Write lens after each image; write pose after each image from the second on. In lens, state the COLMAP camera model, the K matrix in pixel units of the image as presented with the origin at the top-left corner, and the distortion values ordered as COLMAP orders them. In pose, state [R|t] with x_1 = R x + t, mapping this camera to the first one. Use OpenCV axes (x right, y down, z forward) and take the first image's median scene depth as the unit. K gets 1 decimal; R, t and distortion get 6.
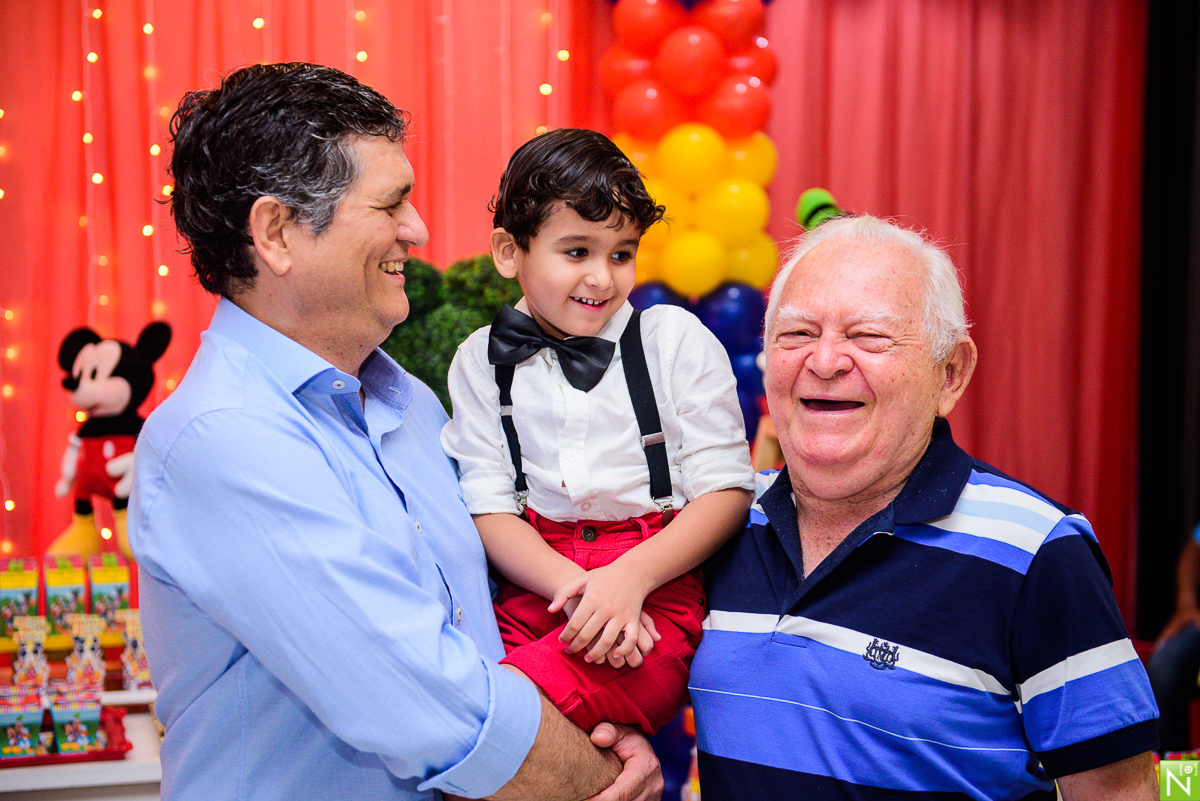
lens RADIAL K [[1938.5, 0, 600.1], [0, 1938.5, 399.7], [0, 0, 1]] dist [0.037178, 0.000000]
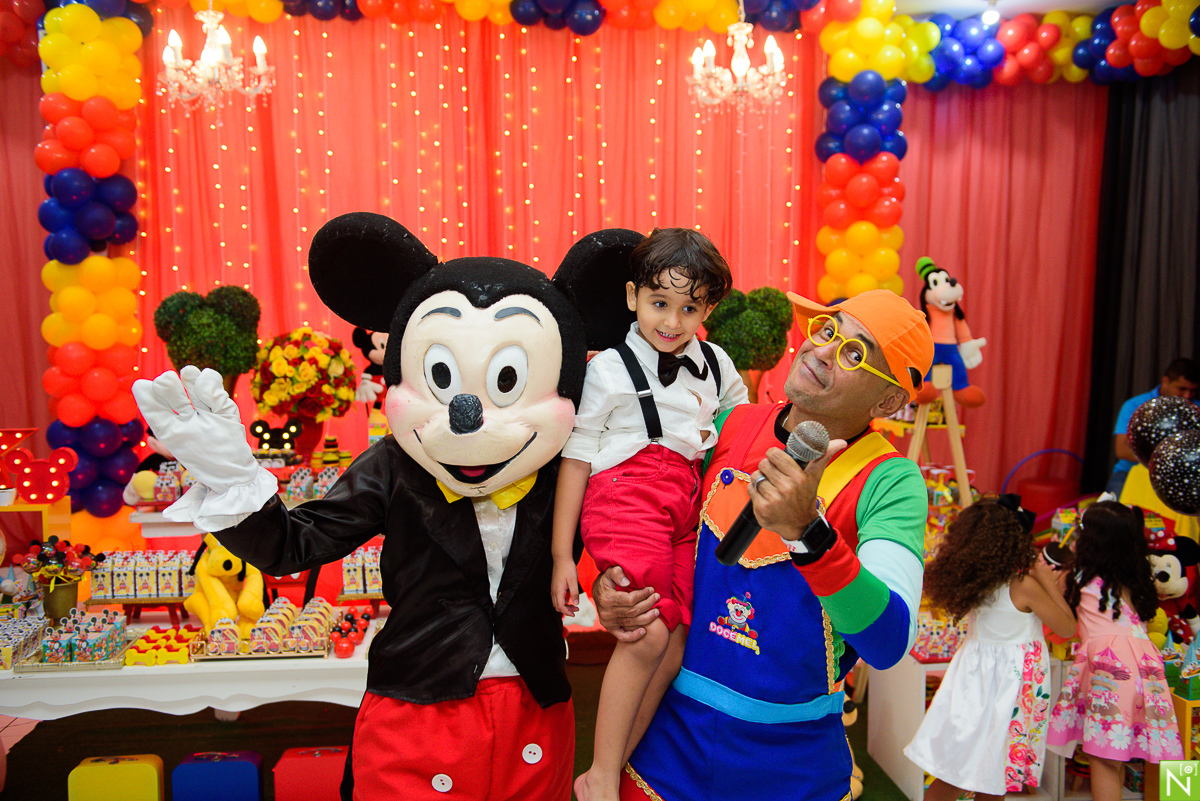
lens RADIAL K [[1168.4, 0, 599.2], [0, 1168.4, 405.3], [0, 0, 1]] dist [0.002151, 0.000000]
pose [[0.987577, 0.008176, -0.156924, -0.032028], [-0.002927, 0.999429, 0.033650, 0.012299], [0.157109, -0.032773, 0.987037, -0.274009]]
